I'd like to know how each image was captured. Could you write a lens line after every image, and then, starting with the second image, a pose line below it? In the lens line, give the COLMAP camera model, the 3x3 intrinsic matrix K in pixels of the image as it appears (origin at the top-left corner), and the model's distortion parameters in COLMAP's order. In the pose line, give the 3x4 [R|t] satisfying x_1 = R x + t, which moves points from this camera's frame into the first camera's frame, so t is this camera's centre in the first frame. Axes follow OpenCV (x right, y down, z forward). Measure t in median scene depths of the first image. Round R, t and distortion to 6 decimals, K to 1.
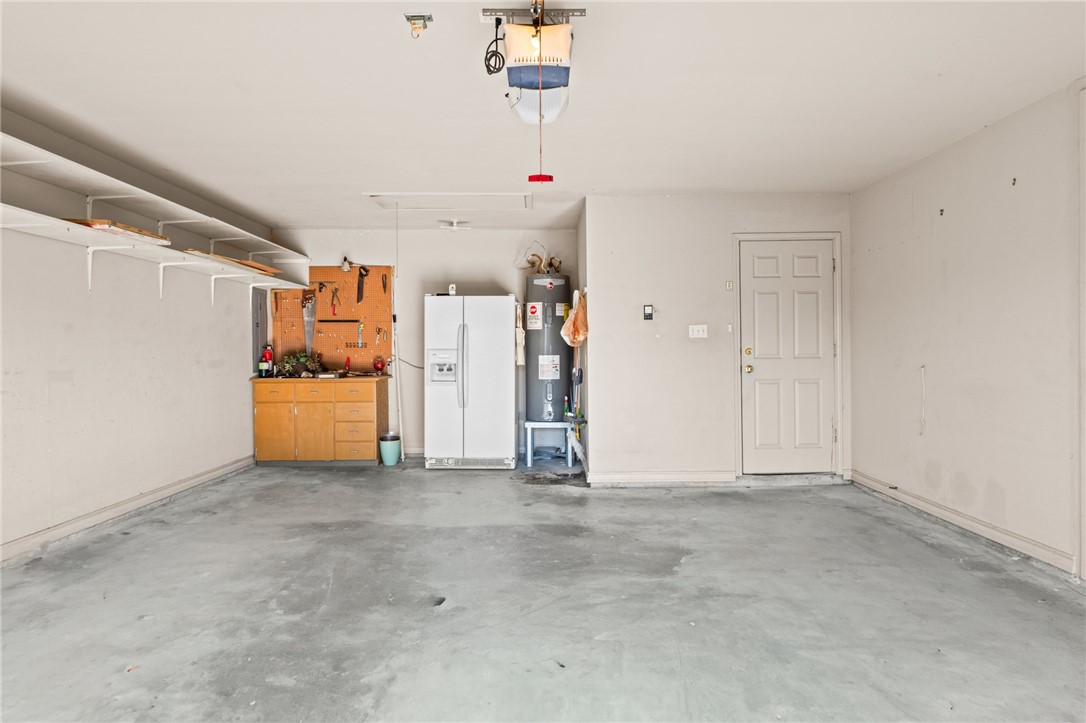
lens RADIAL K [[651.1, 0, 549.9], [0, 651.1, 362.1], [0, 0, 1]] dist [-0.000570, 0.000616]
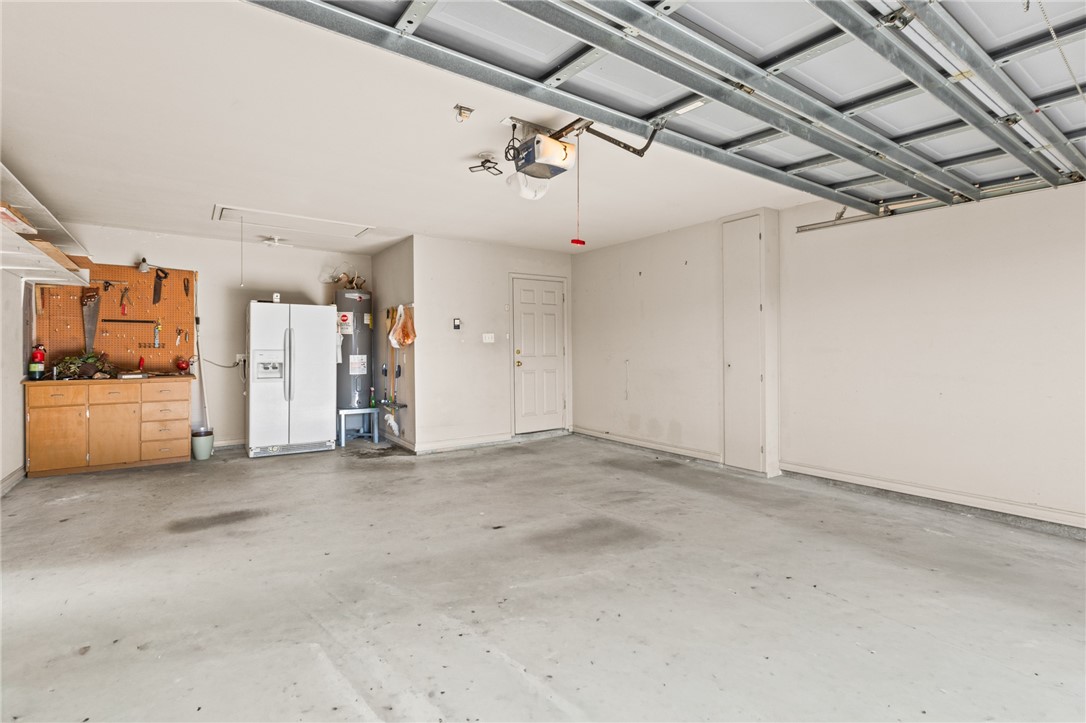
lens RADIAL K [[499.7, 0, 538.2], [0, 499.7, 352.8], [0, 0, 1]] dist [0.003583, 0.002047]
pose [[0.826778, -0.000152, 0.562528, -0.263189], [0.008943, 0.999877, -0.012874, 0.000638], [-0.562457, 0.015674, 0.826678, 0.018164]]
